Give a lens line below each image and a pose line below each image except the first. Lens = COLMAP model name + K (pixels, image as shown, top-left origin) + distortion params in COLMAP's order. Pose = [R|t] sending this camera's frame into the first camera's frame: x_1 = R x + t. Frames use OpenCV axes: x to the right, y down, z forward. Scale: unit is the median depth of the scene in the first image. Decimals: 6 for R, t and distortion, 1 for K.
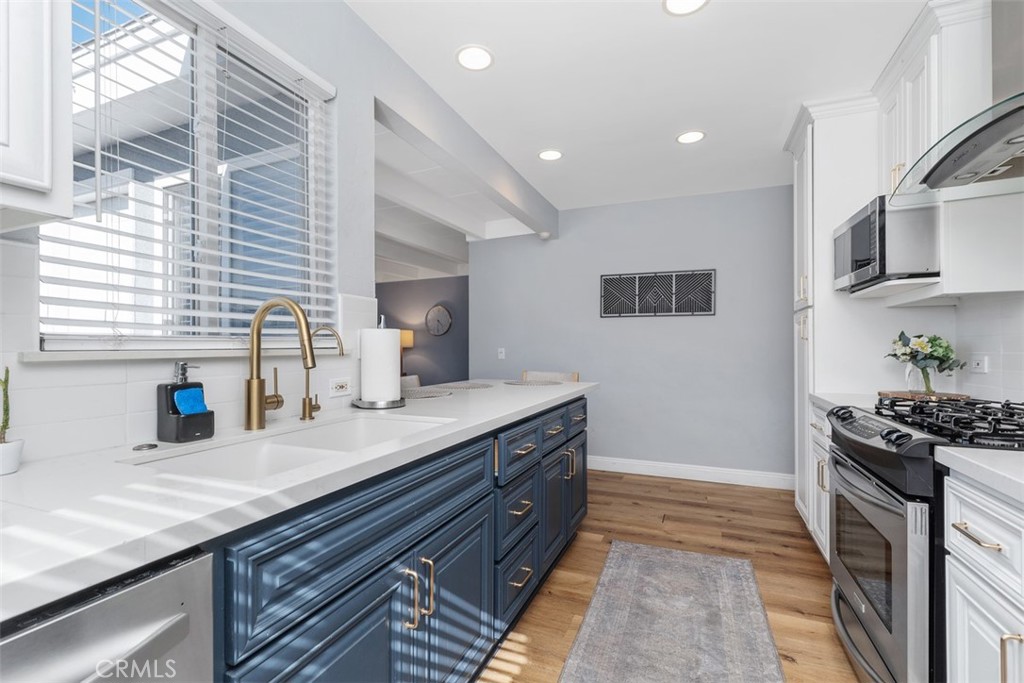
lens RADIAL K [[460.9, 0, 510.4], [0, 460.9, 346.0], [0, 0, 1]] dist [0.001607, 0.000255]
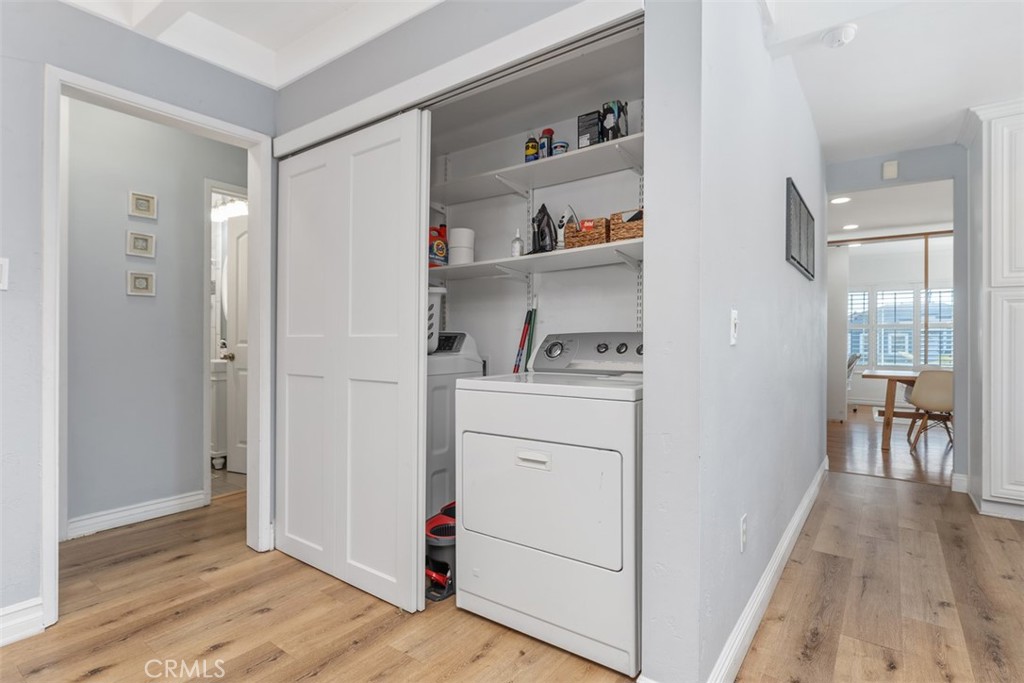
lens RADIAL K [[515.4, 0, 510.6], [0, 515.4, 338.6], [0, 0, 1]] dist [0.002250, -0.000256]
pose [[0.241025, 0.002246, 0.970516, -0.555039], [-0.008670, 0.999962, -0.000161, 0.035715], [-0.970480, -0.008376, 0.241036, 1.504394]]
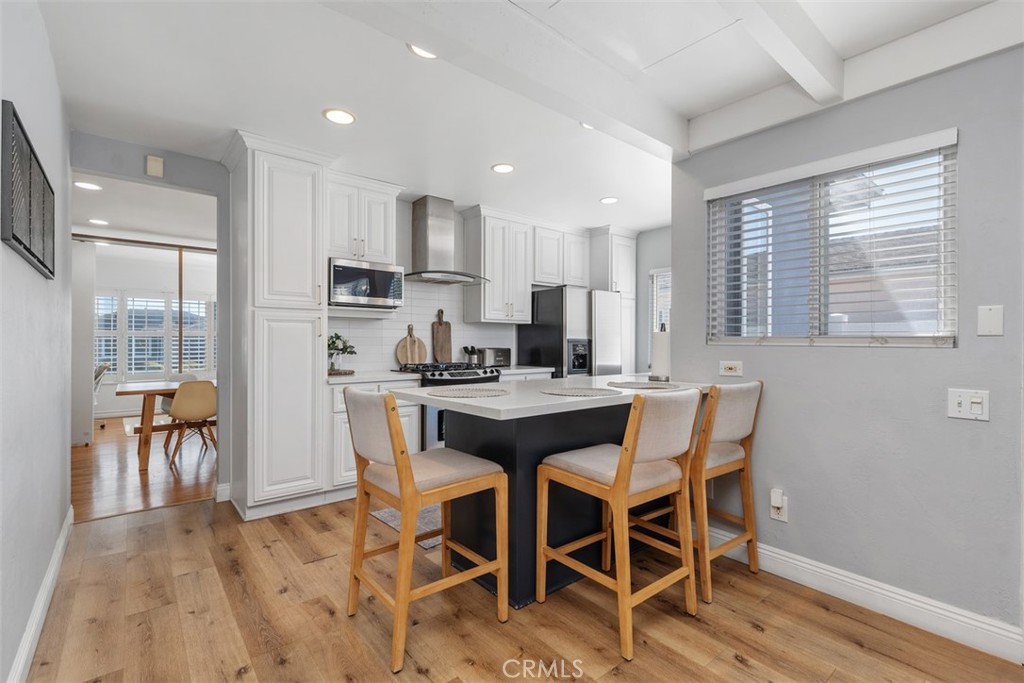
lens RADIAL K [[460.9, 0, 513.2], [0, 460.9, 339.7], [0, 0, 1]] dist [0.001607, 0.000255]
pose [[-0.883196, 0.003244, 0.468993, -0.303855], [-0.000706, 0.999966, -0.008246, 0.006350], [-0.469004, -0.007614, -0.883163, 1.440631]]
